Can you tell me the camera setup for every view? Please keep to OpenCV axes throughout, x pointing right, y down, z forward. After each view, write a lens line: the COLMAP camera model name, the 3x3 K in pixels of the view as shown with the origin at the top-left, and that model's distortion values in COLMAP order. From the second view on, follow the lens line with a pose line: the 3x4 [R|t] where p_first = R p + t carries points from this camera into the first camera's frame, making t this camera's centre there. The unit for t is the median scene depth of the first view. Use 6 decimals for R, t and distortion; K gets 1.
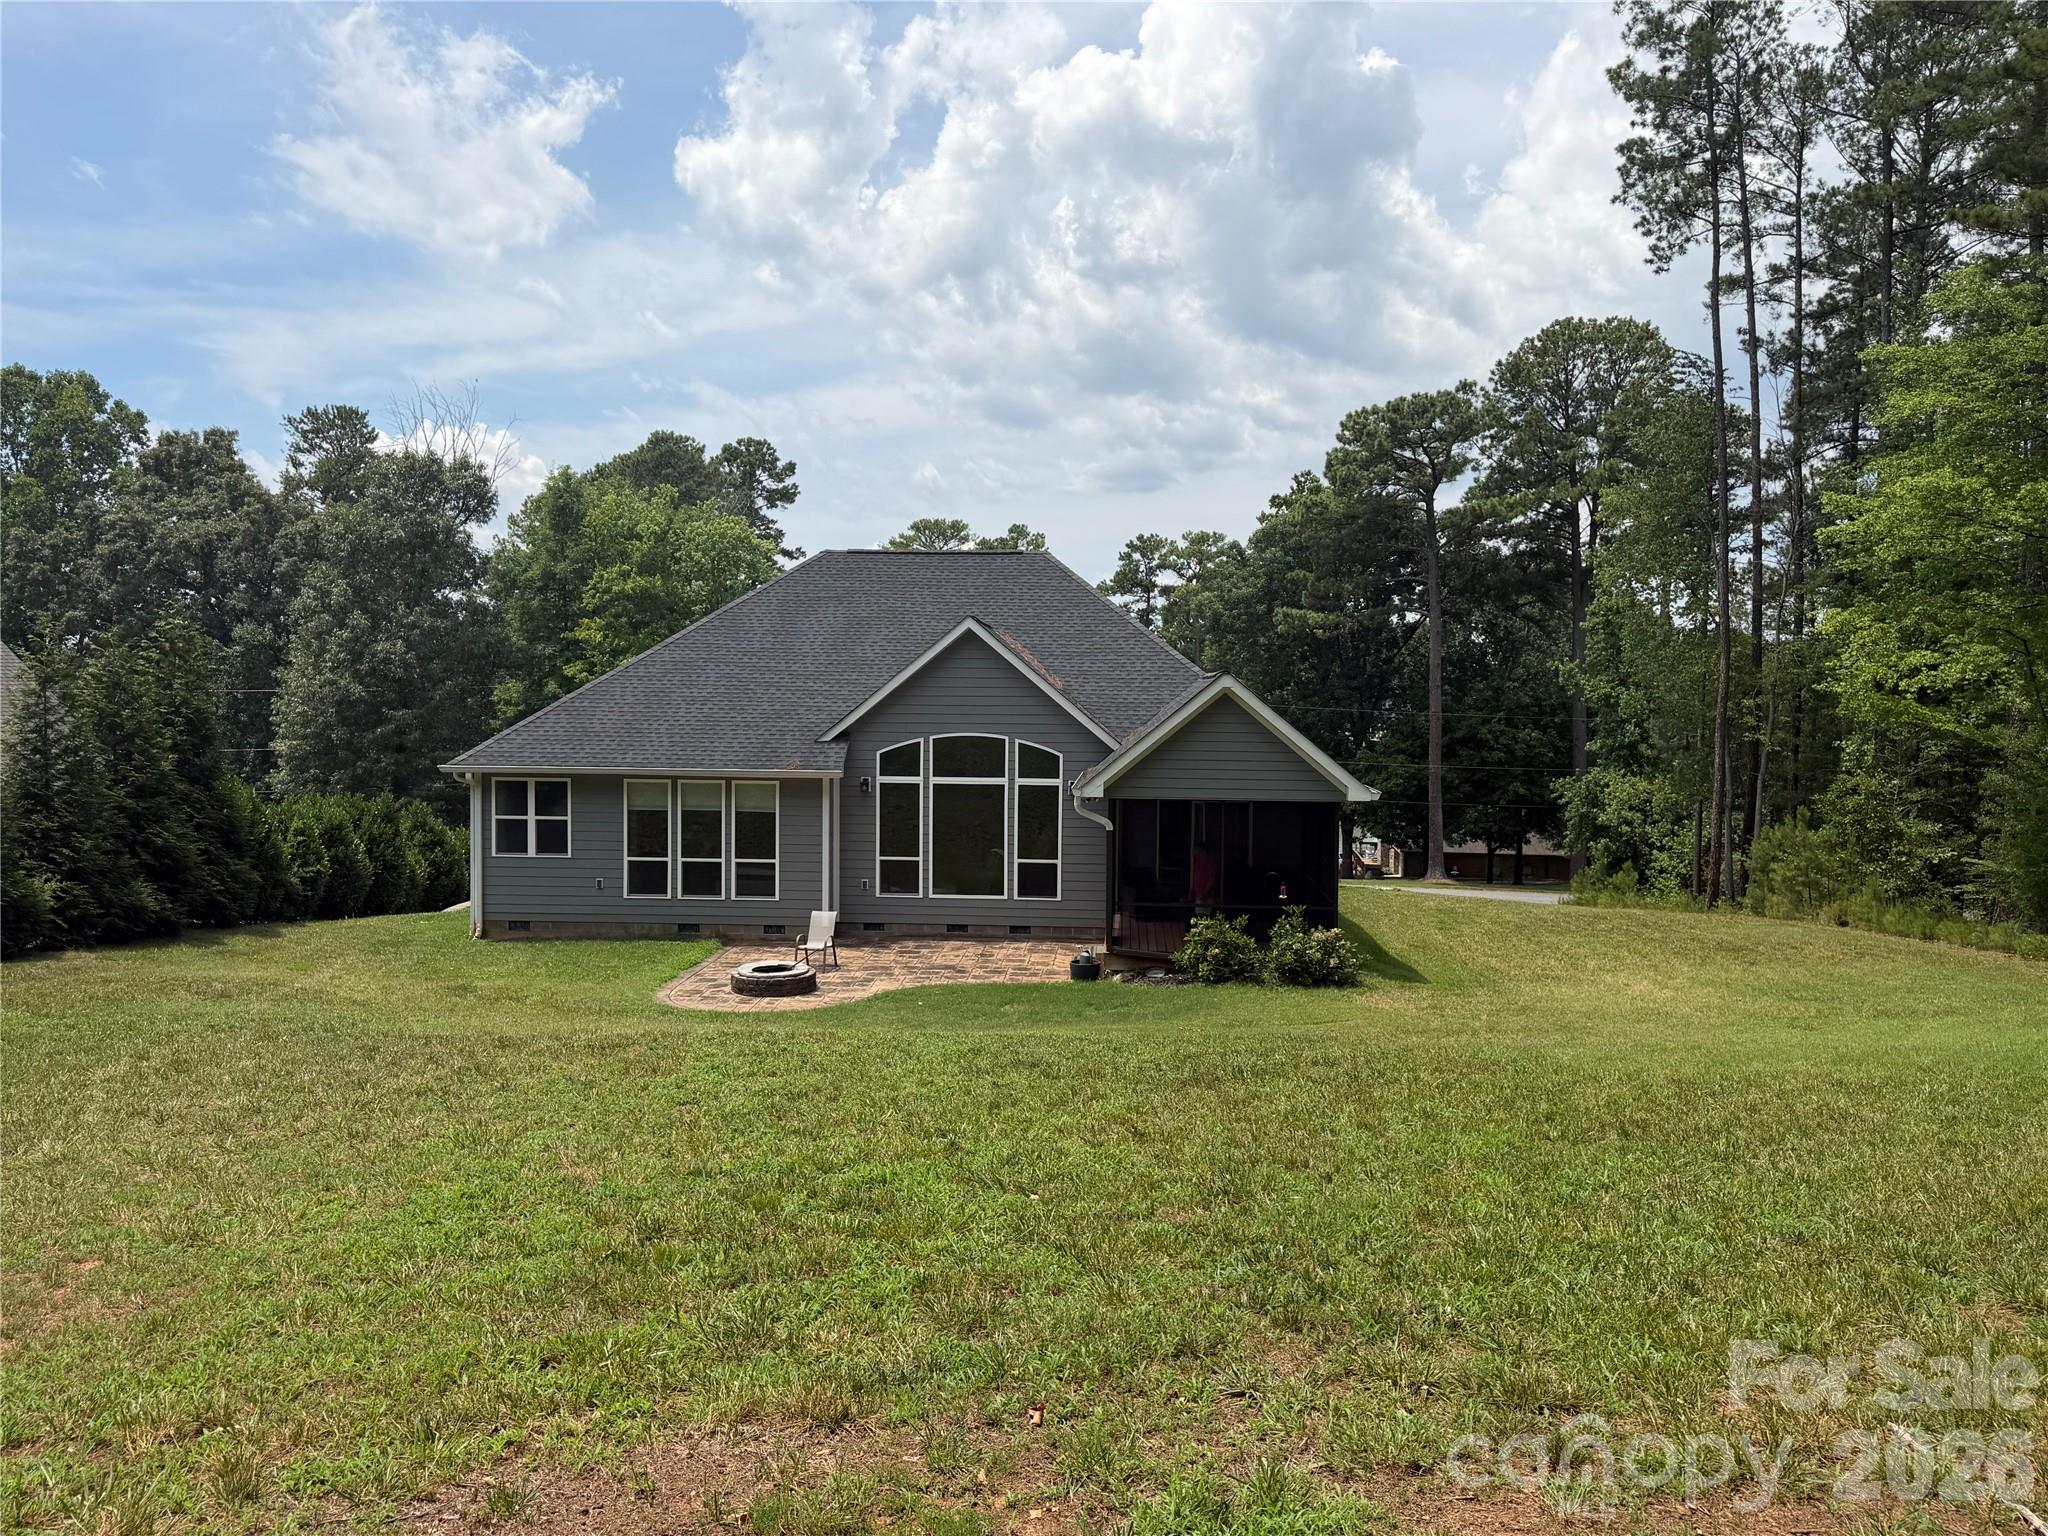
lens RADIAL K [[1516.0, 0, 1024.0], [0, 1516.0, 768.0], [0, 0, 1]] dist [0.069612, 0.000884]
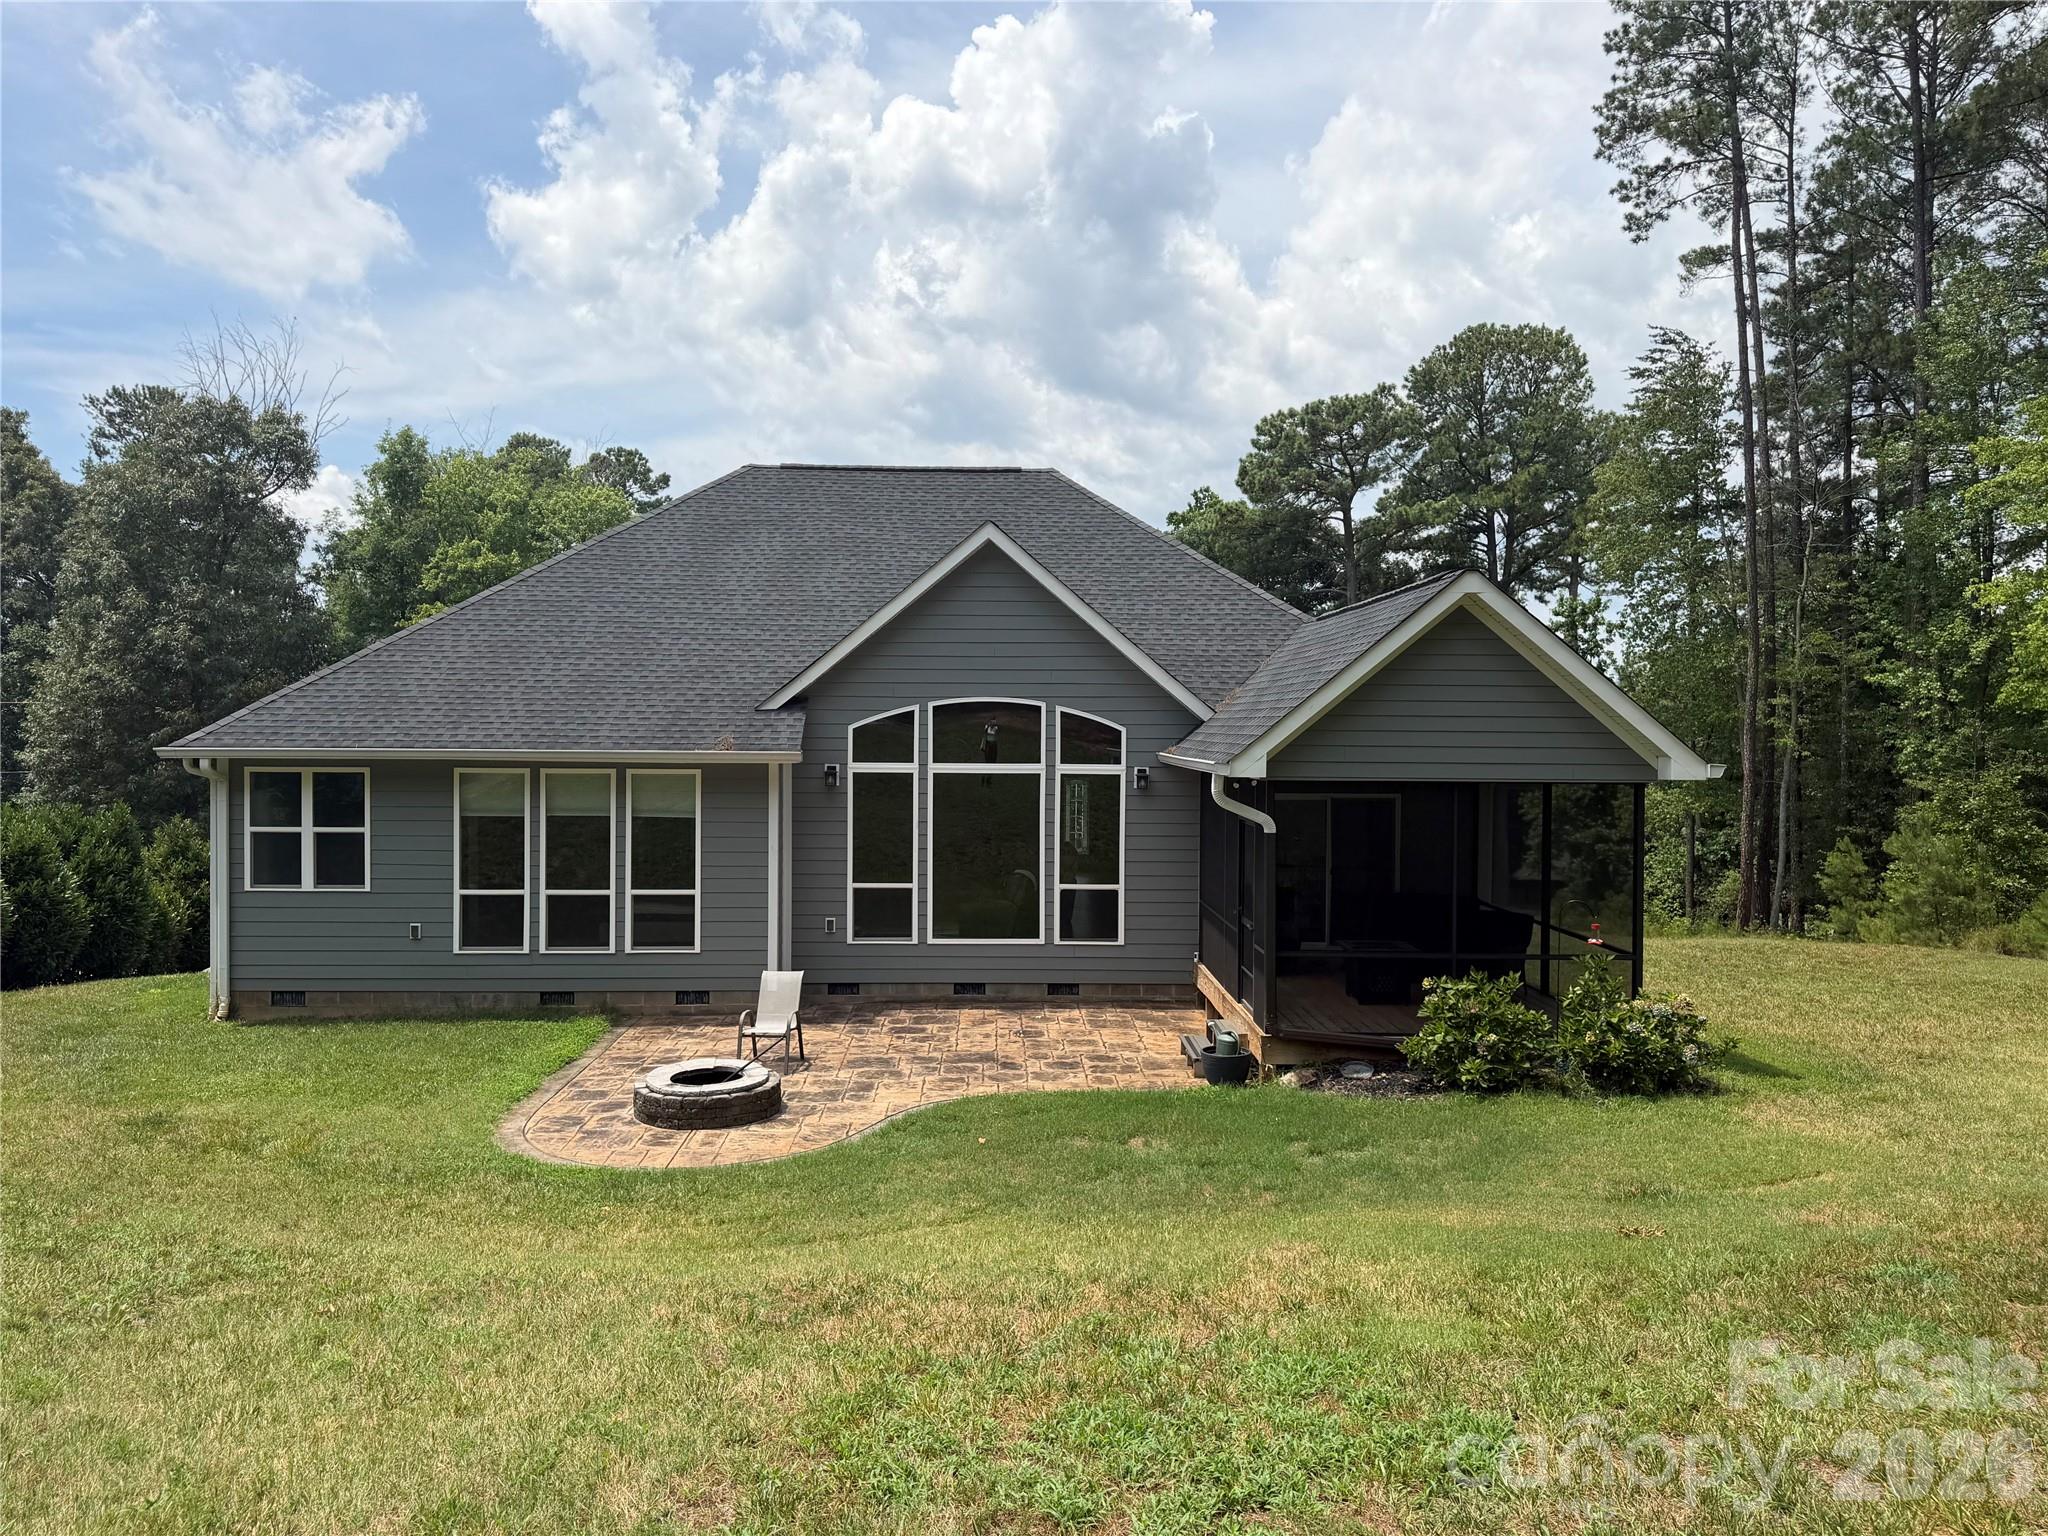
lens RADIAL K [[1438.4, 0, 1024.0], [0, 1438.4, 768.0], [0, 0, 1]] dist [0.052805, -0.054562]
pose [[0.995150, -0.004870, 0.098247, -0.081547], [0.007195, 0.999702, -0.023330, 0.022862], [-0.098104, 0.023923, 0.994889, 0.359698]]
